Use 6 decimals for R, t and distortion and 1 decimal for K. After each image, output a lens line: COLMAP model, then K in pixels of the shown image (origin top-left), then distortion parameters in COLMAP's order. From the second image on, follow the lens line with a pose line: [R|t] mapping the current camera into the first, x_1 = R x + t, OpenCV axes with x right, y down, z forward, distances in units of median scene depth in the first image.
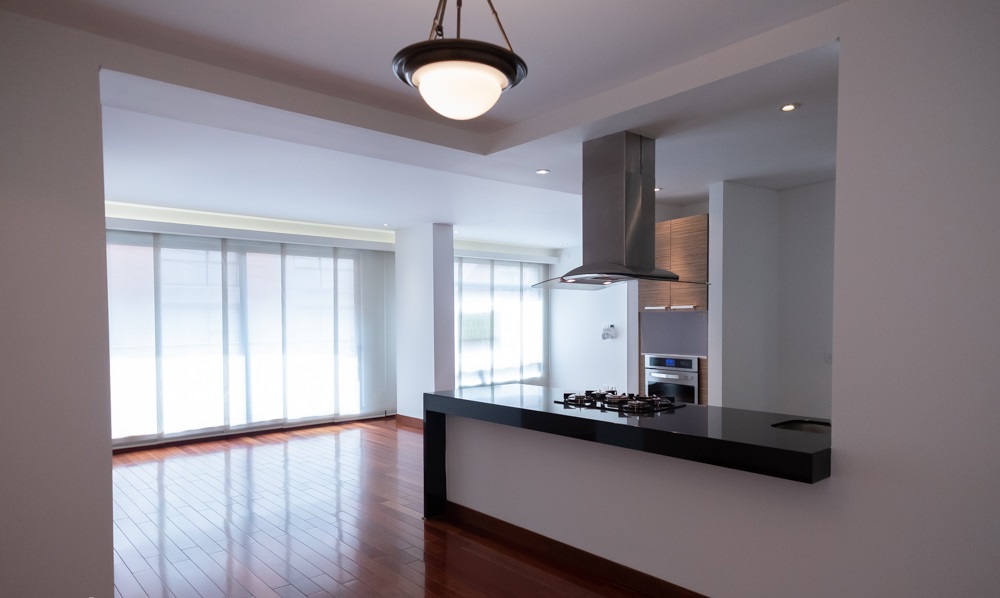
lens RADIAL K [[624.7, 0, 465.8], [0, 624.7, 345.9], [0, 0, 1]] dist [0.012151, 0.011935]
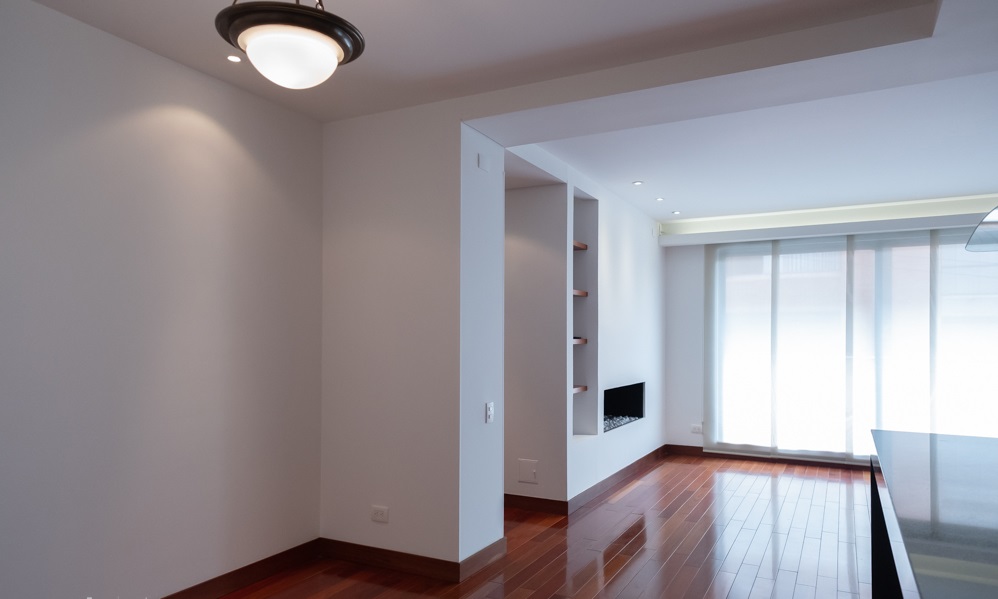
lens RADIAL K [[623.5, 0, 478.2], [0, 623.5, 331.3], [0, 0, 1]] dist [0.012151, 0.011935]
pose [[0.378120, 0.001386, -0.925756, 0.231199], [-0.050798, 0.998523, -0.019253, 0.003694], [0.924362, 0.054306, 0.377632, 0.215210]]
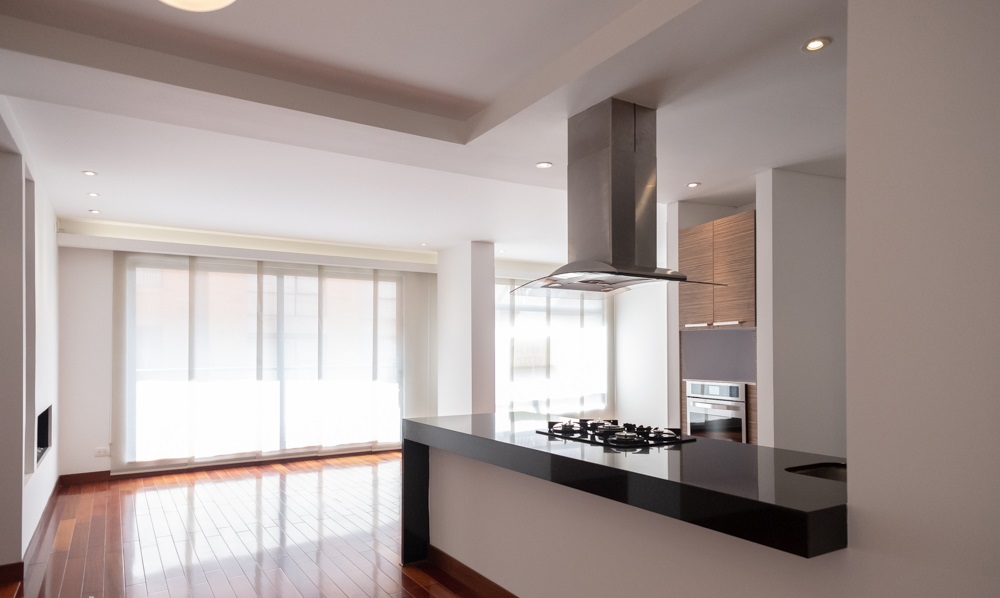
lens RADIAL K [[624.7, 0, 465.8], [0, 624.7, 352.2], [0, 0, 1]] dist [0.012151, 0.011935]
pose [[0.987407, 0.004164, -0.158147, 0.095584], [-0.010973, 0.999049, -0.042205, 0.010810], [0.157821, 0.043409, 0.986513, 0.088363]]
